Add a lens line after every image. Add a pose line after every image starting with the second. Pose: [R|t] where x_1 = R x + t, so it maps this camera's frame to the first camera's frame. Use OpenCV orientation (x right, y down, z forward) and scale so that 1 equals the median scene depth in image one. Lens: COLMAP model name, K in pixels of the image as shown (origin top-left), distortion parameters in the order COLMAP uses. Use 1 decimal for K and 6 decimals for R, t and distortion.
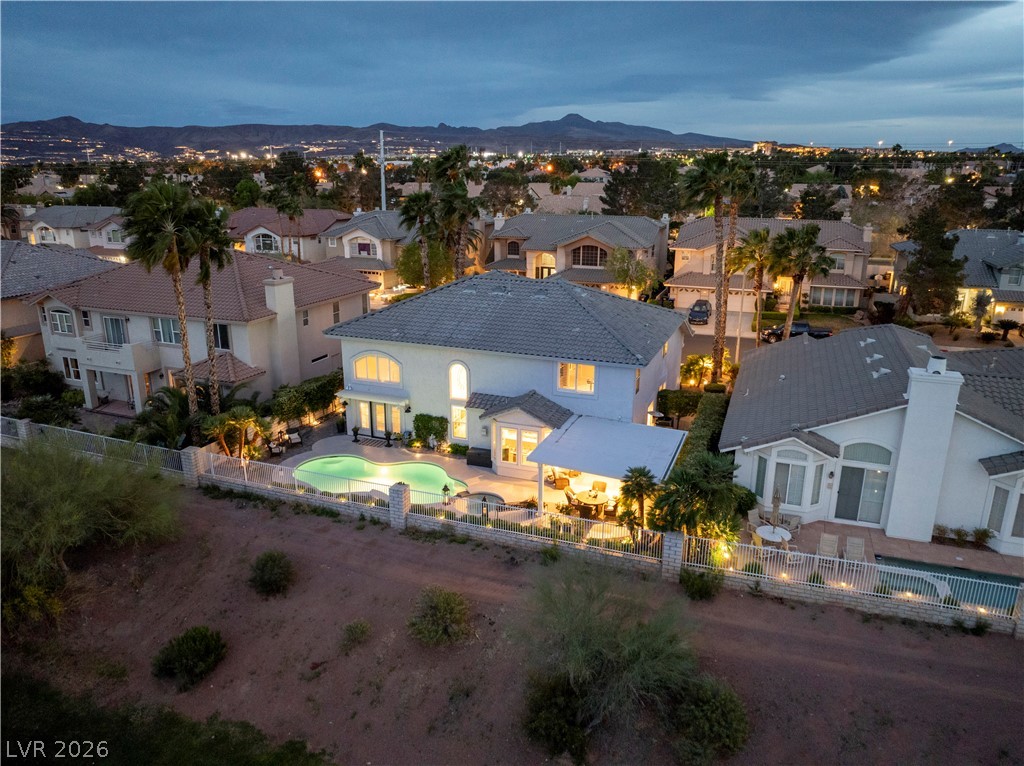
lens RADIAL K [[722.1, 0, 516.4], [0, 722.1, 383.7], [0, 0, 1]] dist [-0.034925, -0.001983]
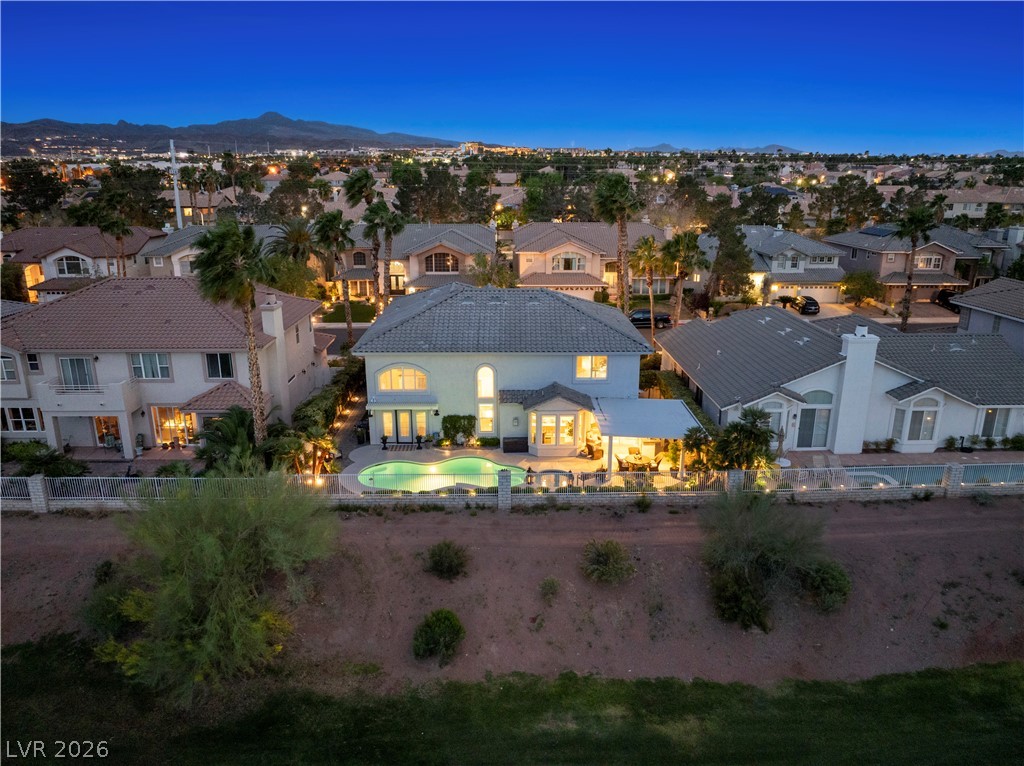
lens RADIAL K [[722.1, 0, 516.4], [0, 722.1, 383.7], [0, 0, 1]] dist [-0.034925, -0.001983]
pose [[0.926010, -0.109469, 0.361278, -0.456333], [0.109045, 0.993802, 0.021630, -0.020387], [-0.361407, 0.019366, 0.932207, -0.085112]]
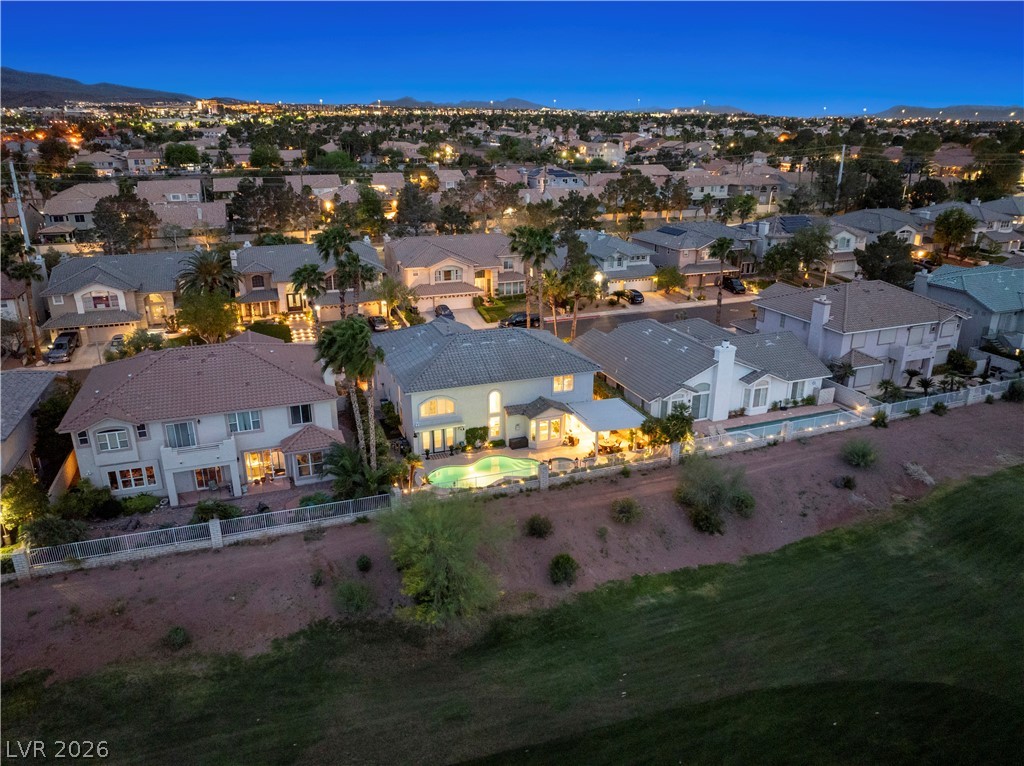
lens RADIAL K [[722.1, 0, 516.4], [0, 722.1, 383.7], [0, 0, 1]] dist [-0.034925, -0.001983]
pose [[0.750168, -0.226417, 0.621275, -1.055489], [0.187478, 0.973824, 0.128526, -0.245771], [-0.634113, 0.020059, 0.772980, -0.284777]]
